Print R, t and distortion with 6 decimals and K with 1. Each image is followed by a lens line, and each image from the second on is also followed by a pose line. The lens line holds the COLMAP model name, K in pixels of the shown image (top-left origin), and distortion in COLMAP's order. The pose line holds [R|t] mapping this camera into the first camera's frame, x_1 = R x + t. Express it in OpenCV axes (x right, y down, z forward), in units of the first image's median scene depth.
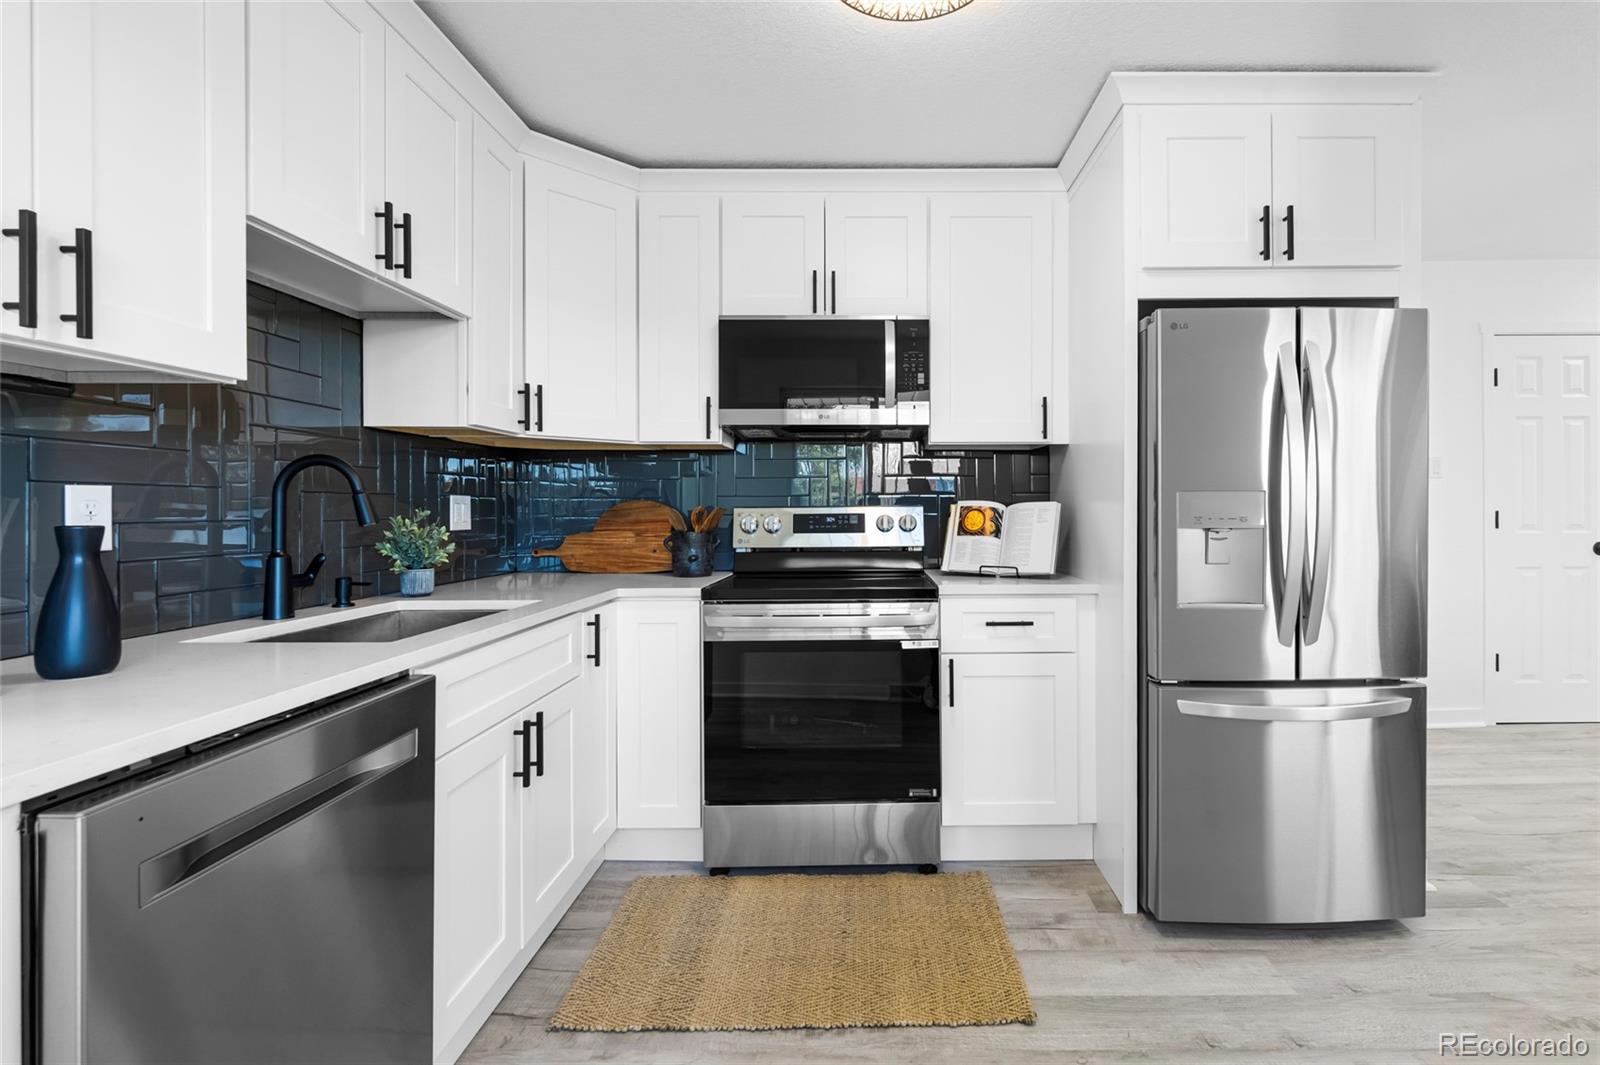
lens RADIAL K [[732.1, 0, 877.1], [0, 732.1, 510.9], [0, 0, 1]] dist [-0.004392, 0.000006]
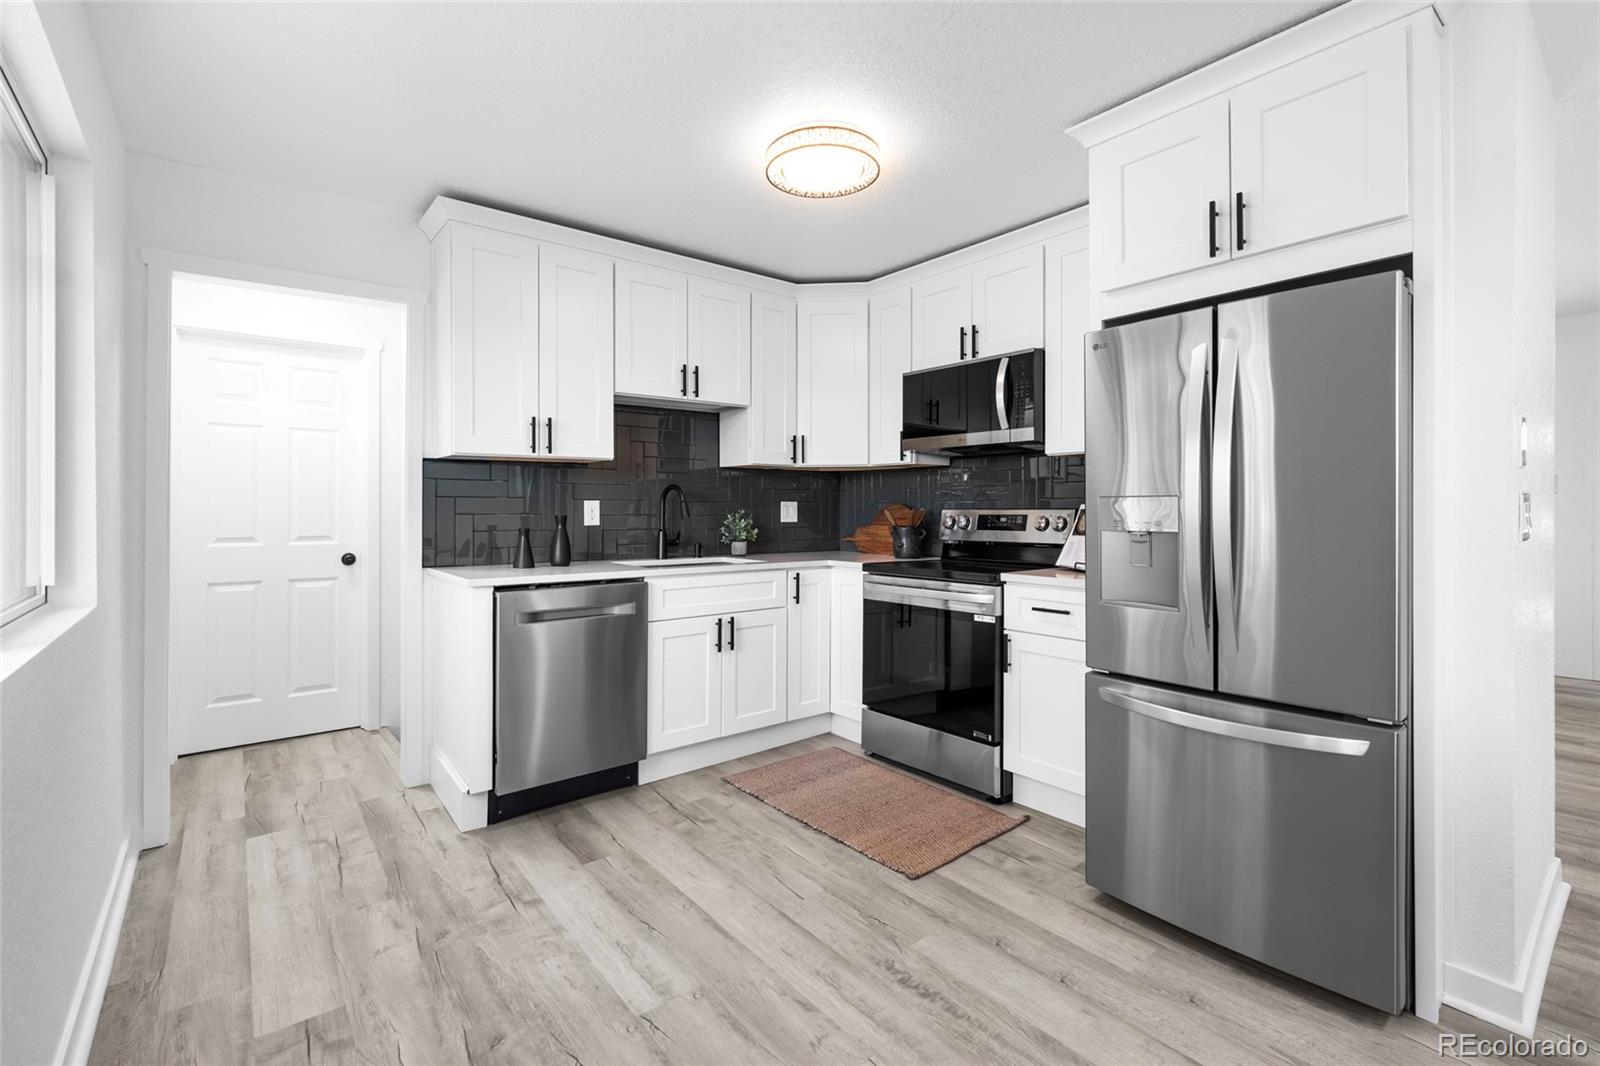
lens RADIAL K [[714.3, 0, 794.2], [0, 714.3, 508.9], [0, 0, 1]] dist [-0.001974, -0.000265]
pose [[0.618200, 0.003621, -0.786012, 0.900919], [-0.005068, 0.999987, 0.000621, -0.006588], [0.786004, 0.003600, 0.618211, -0.021201]]
